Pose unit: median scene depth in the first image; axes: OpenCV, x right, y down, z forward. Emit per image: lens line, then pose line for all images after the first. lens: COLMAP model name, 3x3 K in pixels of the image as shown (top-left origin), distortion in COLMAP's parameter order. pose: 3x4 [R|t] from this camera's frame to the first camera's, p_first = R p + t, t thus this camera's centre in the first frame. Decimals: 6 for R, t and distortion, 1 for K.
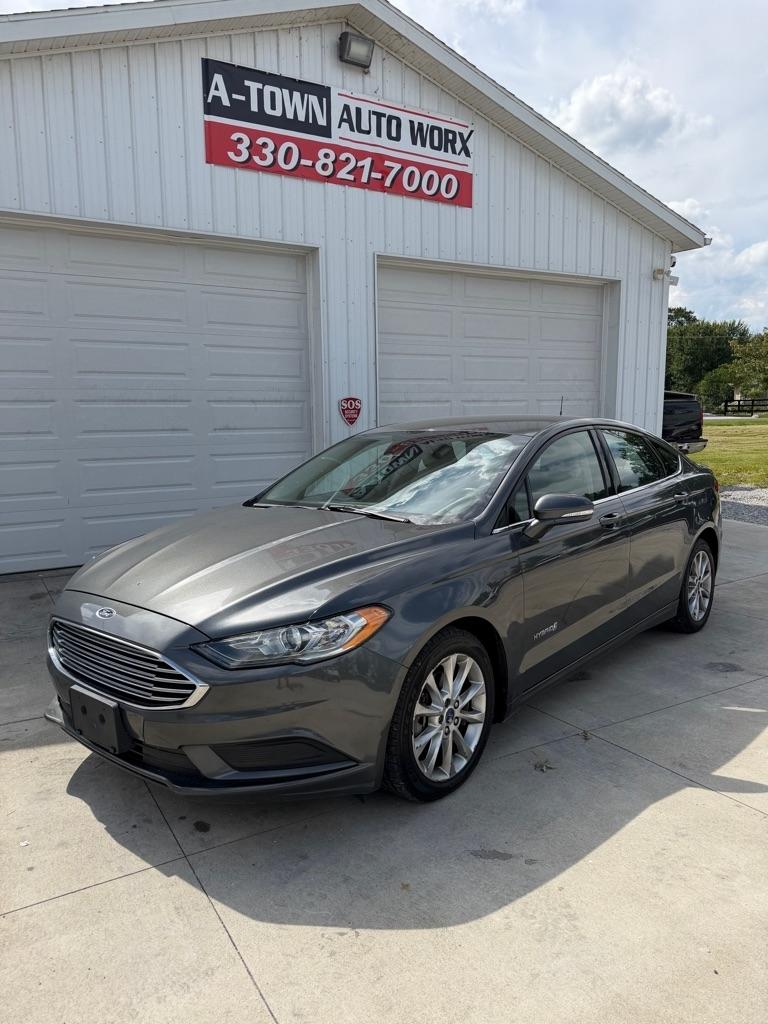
lens RADIAL K [[735.8, 0, 380.0], [0, 735.8, 506.2], [0, 0, 1]] dist [0.023666, -0.041677]
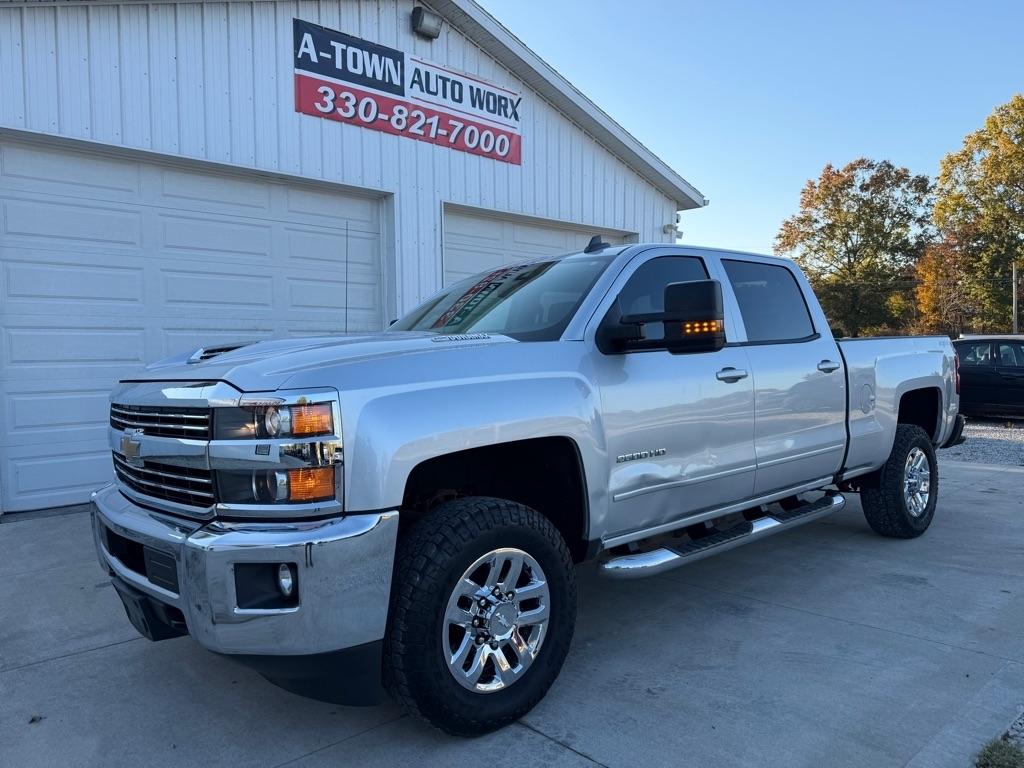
lens RADIAL K [[735.8, 0, 509.3], [0, 735.8, 386.7], [0, 0, 1]] dist [0.023666, -0.041677]
pose [[0.978404, -0.005010, 0.206640, -0.141901], [0.021452, 0.996769, -0.077406, 0.022648], [-0.205584, 0.080167, 0.975350, -0.074345]]
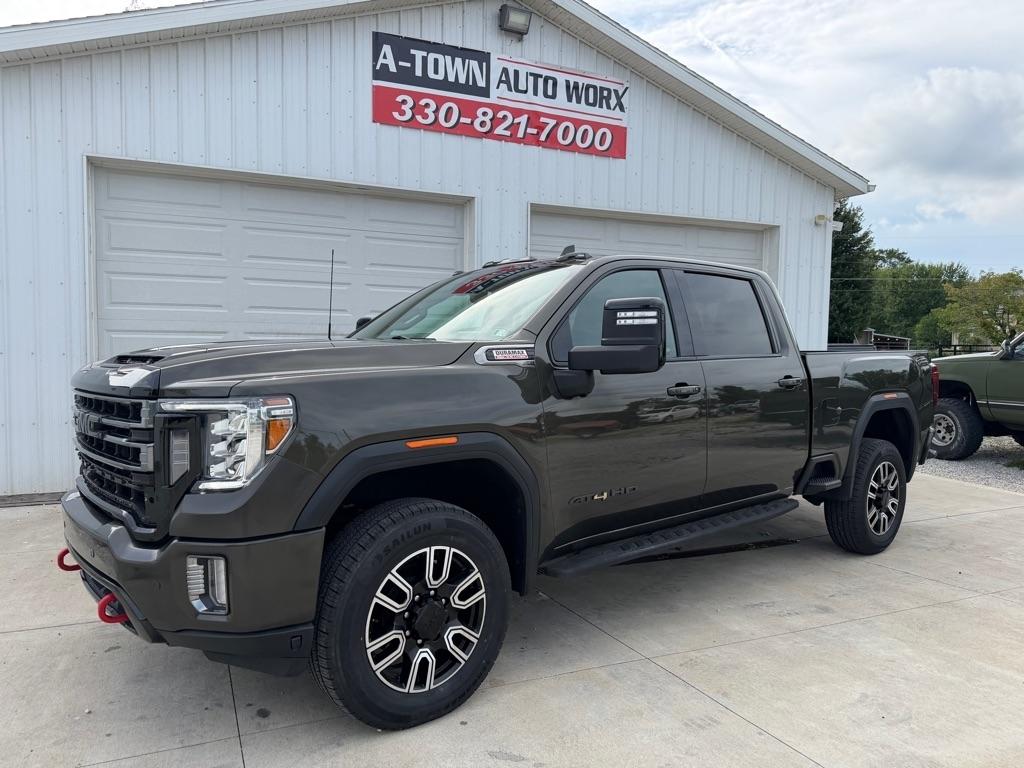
lens RADIAL K [[735.8, 0, 497.1], [0, 735.8, 383.7], [0, 0, 1]] dist [0.023666, -0.041677]
pose [[0.993198, 0.028552, -0.112880, 0.078549], [-0.037300, 0.996398, -0.076159, 0.002255], [0.110299, 0.079851, 0.990686, -0.039568]]
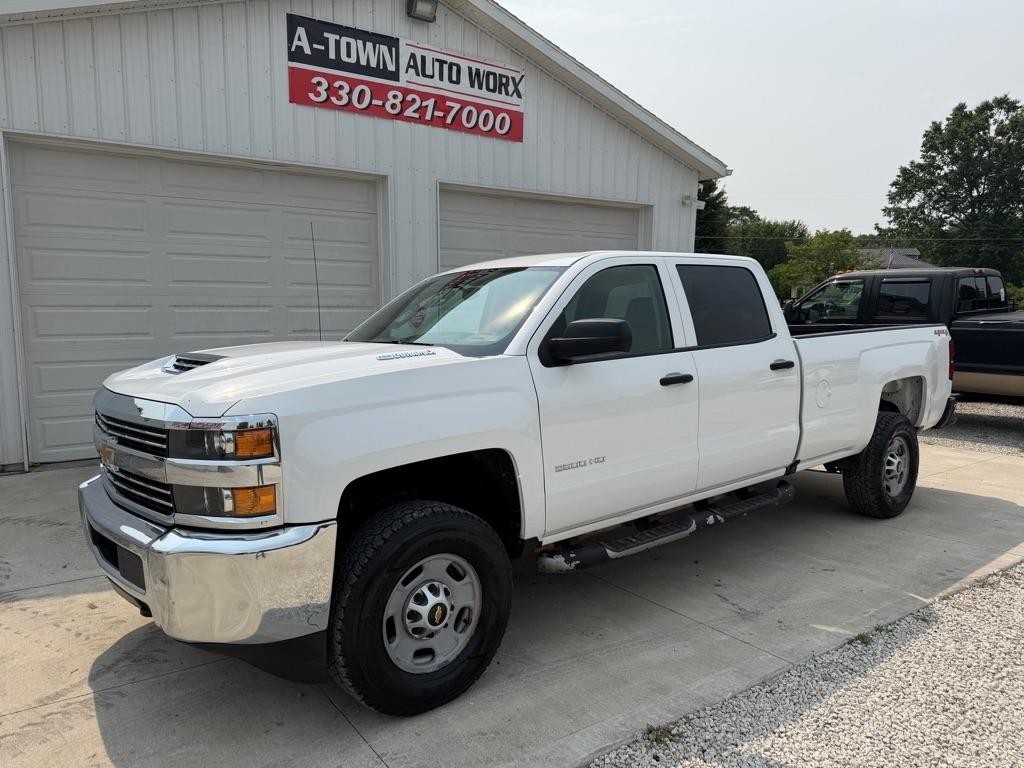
lens RADIAL K [[735.8, 0, 515.3], [0, 735.8, 390.2], [0, 0, 1]] dist [0.023666, -0.041677]
pose [[0.996588, 0.008852, 0.082055, 0.024359], [-0.008316, 0.999942, -0.006871, -0.007719], [-0.082111, 0.006166, 0.996604, -0.165596]]
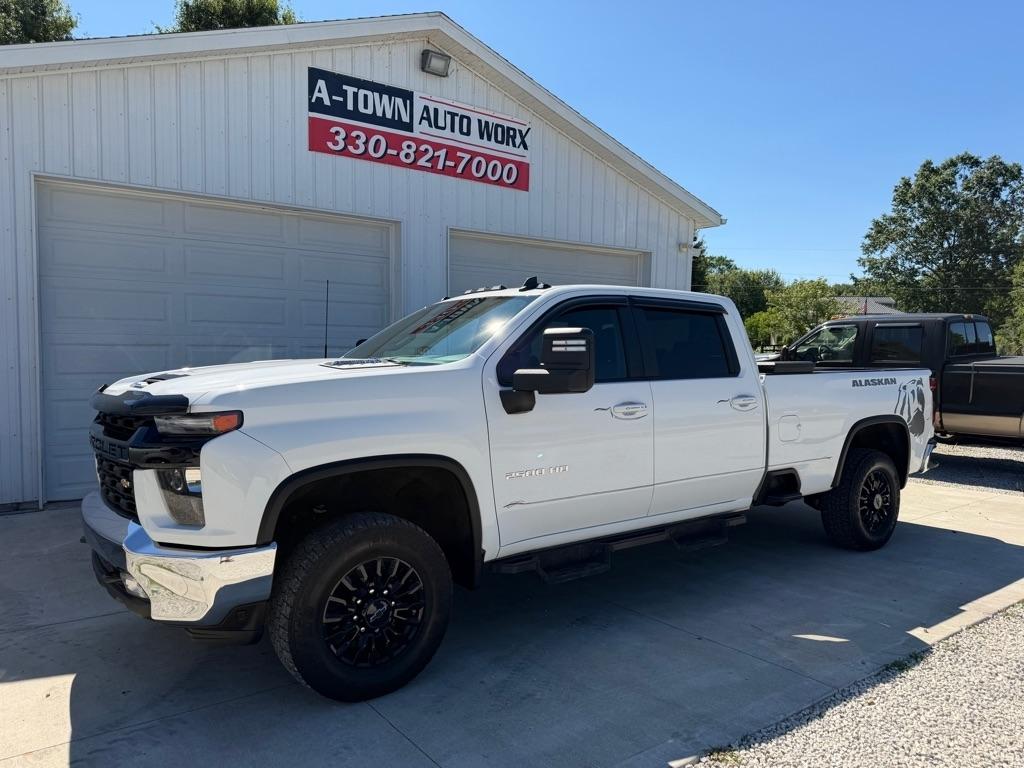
lens RADIAL K [[735.8, 0, 514.7], [0, 735.8, 392.2], [0, 0, 1]] dist [0.023666, -0.041677]
pose [[0.994150, 0.017896, 0.106518, -0.021841], [-0.010851, 0.997737, -0.066360, 0.001609], [-0.107465, 0.064816, 0.992094, -0.181696]]
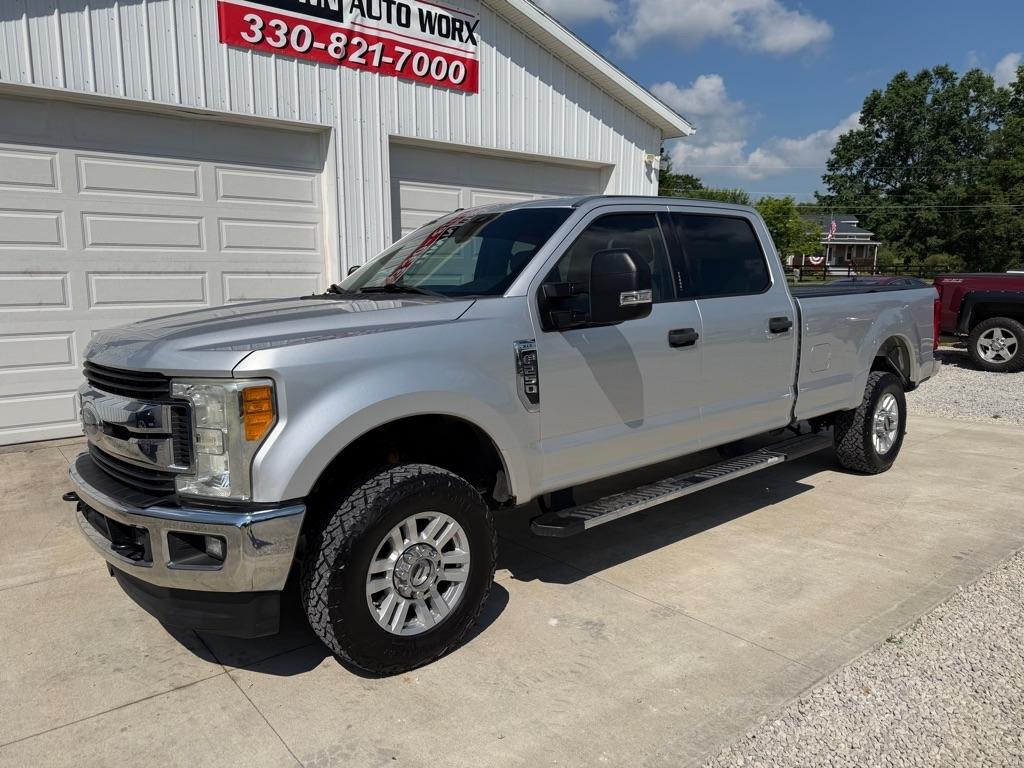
lens RADIAL K [[735.8, 0, 508.2], [0, 735.8, 387.0], [0, 0, 1]] dist [0.023666, -0.041677]
pose [[0.989292, -0.009309, 0.145653, 0.008375], [0.005115, 0.999562, 0.029141, -0.010601], [-0.145861, -0.028084, 0.988906, -0.084721]]
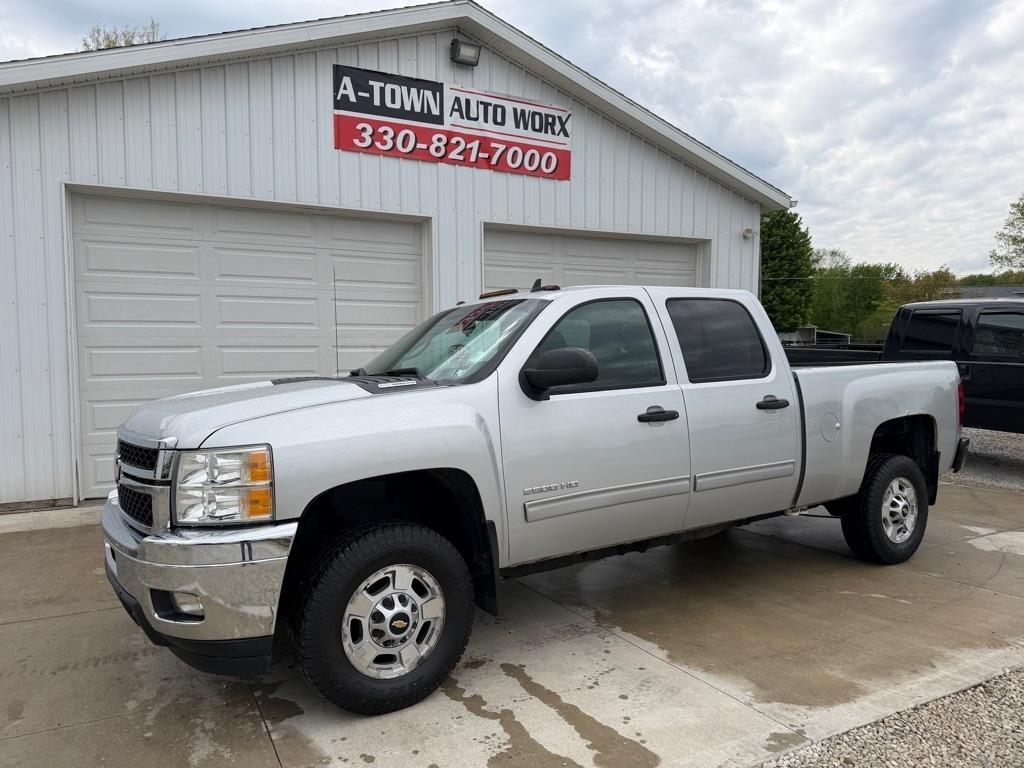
lens RADIAL K [[735.8, 0, 507.5], [0, 735.8, 394.3], [0, 0, 1]] dist [0.023666, -0.041677]
pose [[0.999082, 0.011005, -0.041390, 0.087799], [-0.013635, 0.997869, -0.063803, 0.001319], [0.040599, 0.064309, 0.997104, -0.135688]]
